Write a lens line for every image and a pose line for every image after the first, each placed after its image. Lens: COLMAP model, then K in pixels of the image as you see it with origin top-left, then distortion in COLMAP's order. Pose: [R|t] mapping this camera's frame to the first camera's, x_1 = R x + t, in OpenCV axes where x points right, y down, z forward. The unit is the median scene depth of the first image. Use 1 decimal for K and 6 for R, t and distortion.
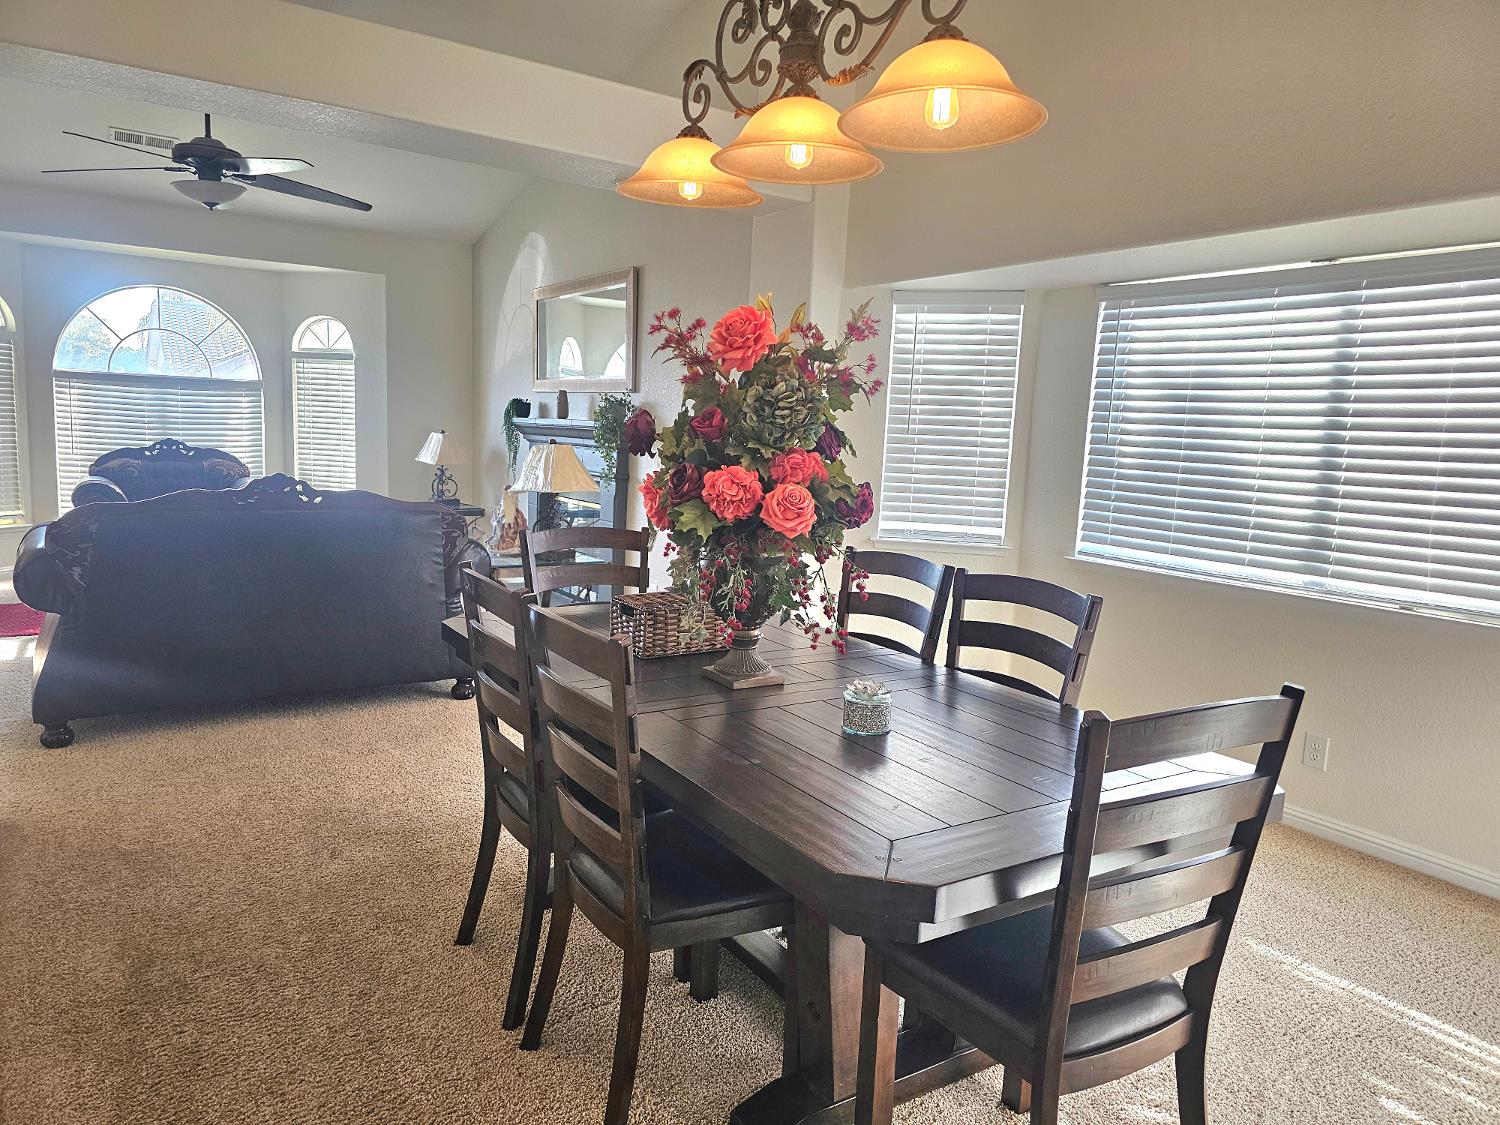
lens RADIAL K [[1023.5, 0, 732.7], [0, 1023.5, 559.5], [0, 0, 1]] dist [0.097417, -0.103969]
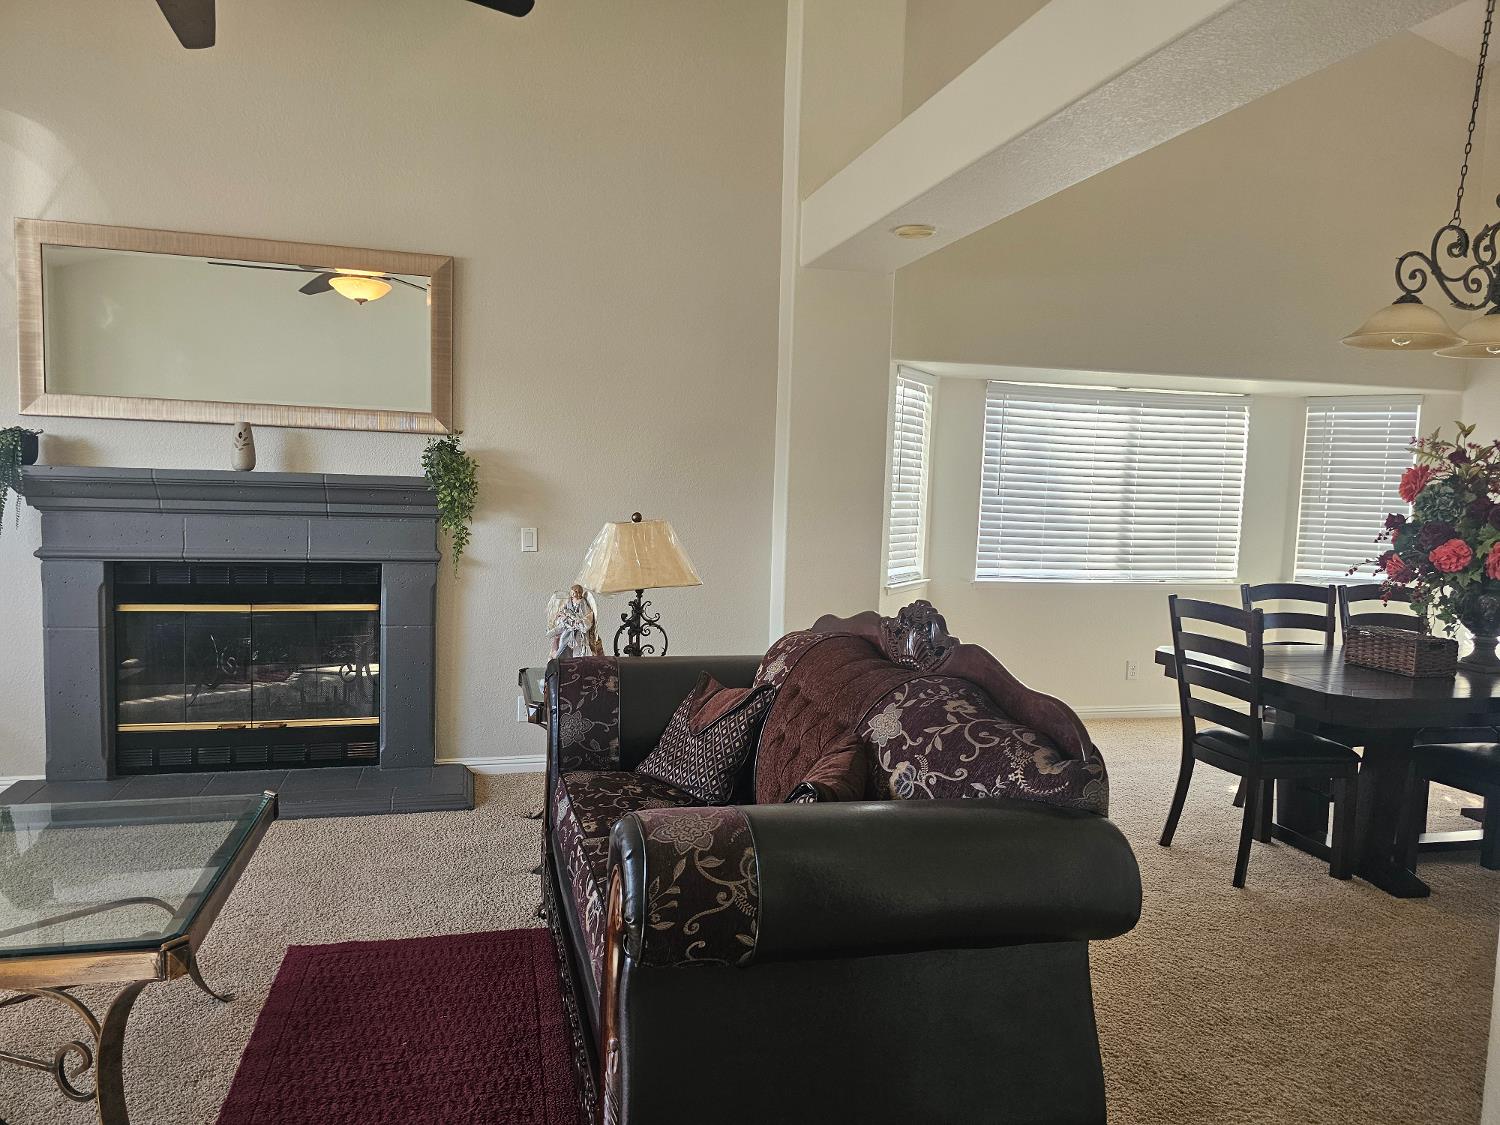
lens RADIAL K [[1023.5, 0, 732.7], [0, 1023.5, 559.5], [0, 0, 1]] dist [0.097417, -0.103969]
pose [[0.314169, -0.104064, 0.943646, -1.021173], [0.103951, 0.991769, 0.074762, -0.161035], [-0.943659, 0.074605, 0.322401, 0.868853]]
